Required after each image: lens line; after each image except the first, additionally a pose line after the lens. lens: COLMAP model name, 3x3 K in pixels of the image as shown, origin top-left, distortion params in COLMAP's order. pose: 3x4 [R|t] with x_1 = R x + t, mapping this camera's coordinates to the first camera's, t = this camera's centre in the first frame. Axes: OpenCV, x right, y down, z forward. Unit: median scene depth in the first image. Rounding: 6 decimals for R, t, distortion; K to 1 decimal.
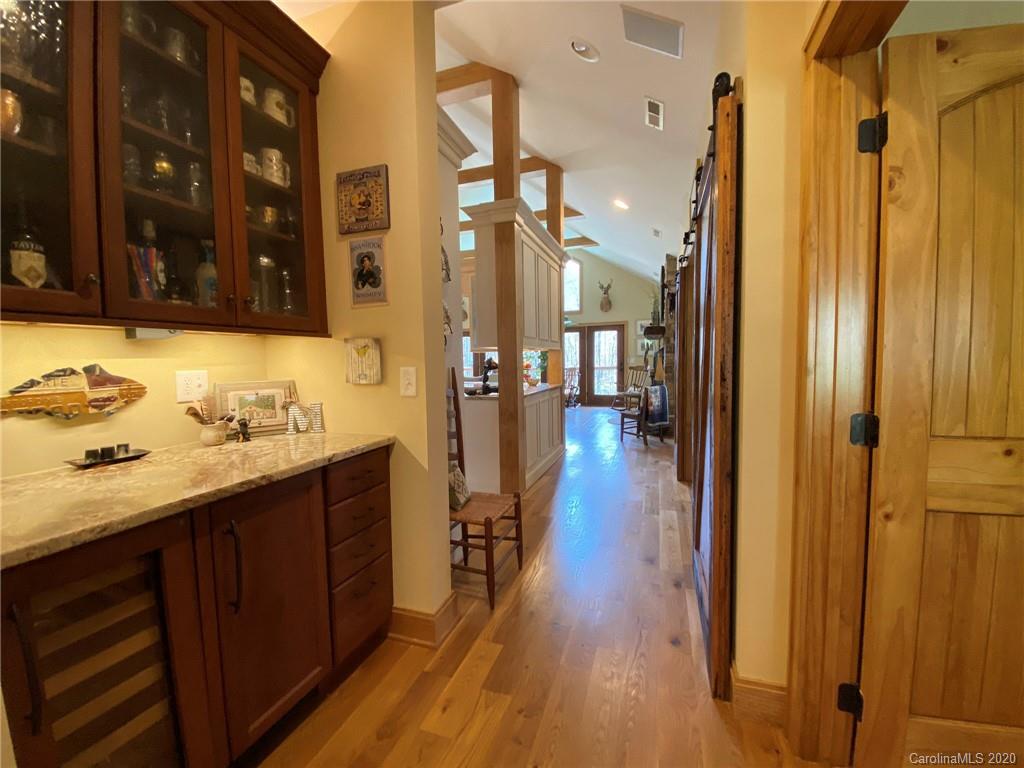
lens RADIAL K [[422.2, 0, 511.7], [0, 422.2, 387.6], [0, 0, 1]] dist [-0.011559, -0.003498]
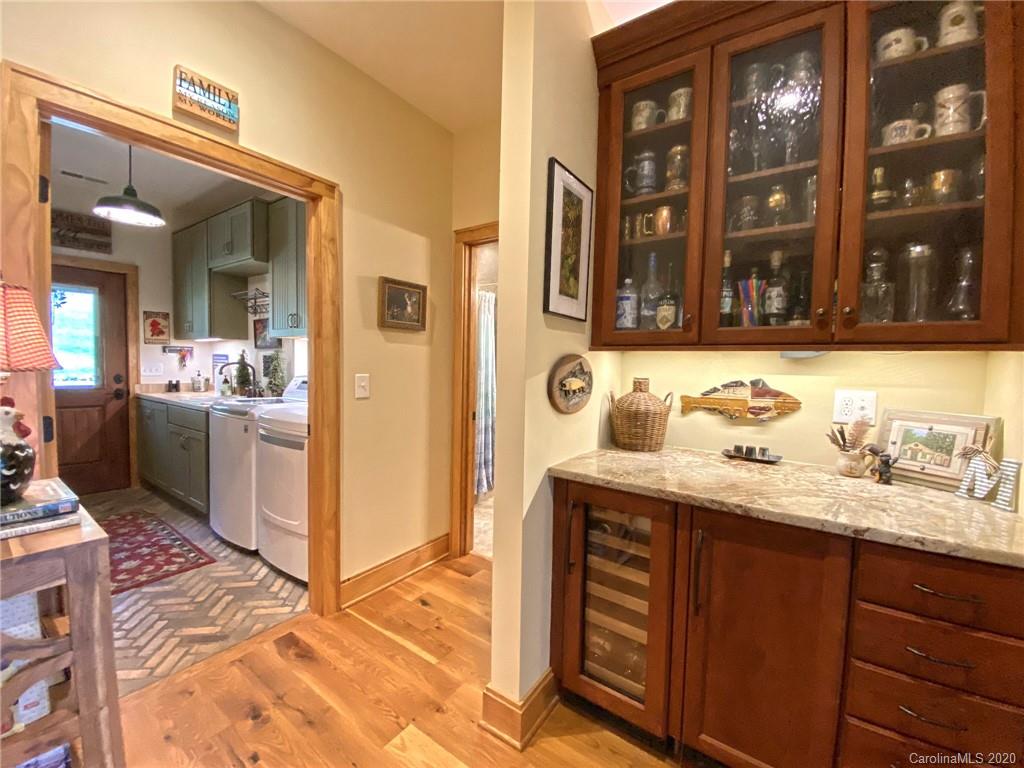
lens RADIAL K [[422.2, 0, 514.6], [0, 422.2, 383.3], [0, 0, 1]] dist [-0.011559, -0.003498]
pose [[-0.279465, 0.055066, -0.958576, 0.316952], [-0.081587, 0.993381, 0.080852, -0.069214], [0.956683, 0.100803, -0.273122, 0.530332]]
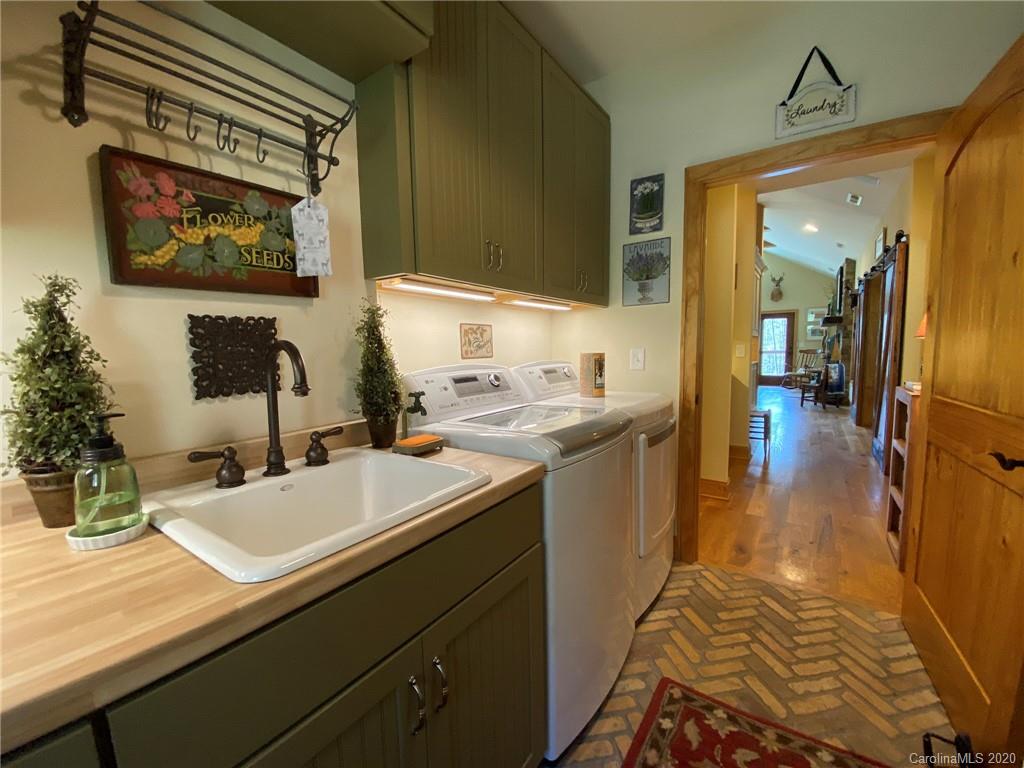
lens RADIAL K [[422.2, 0, 517.6], [0, 422.2, 385.0], [0, 0, 1]] dist [-0.011559, -0.003498]
pose [[0.962782, 0.027159, -0.268913, -0.892754], [-0.019527, 0.999328, 0.031014, 0.145408], [0.269574, -0.024608, 0.962665, -1.812836]]
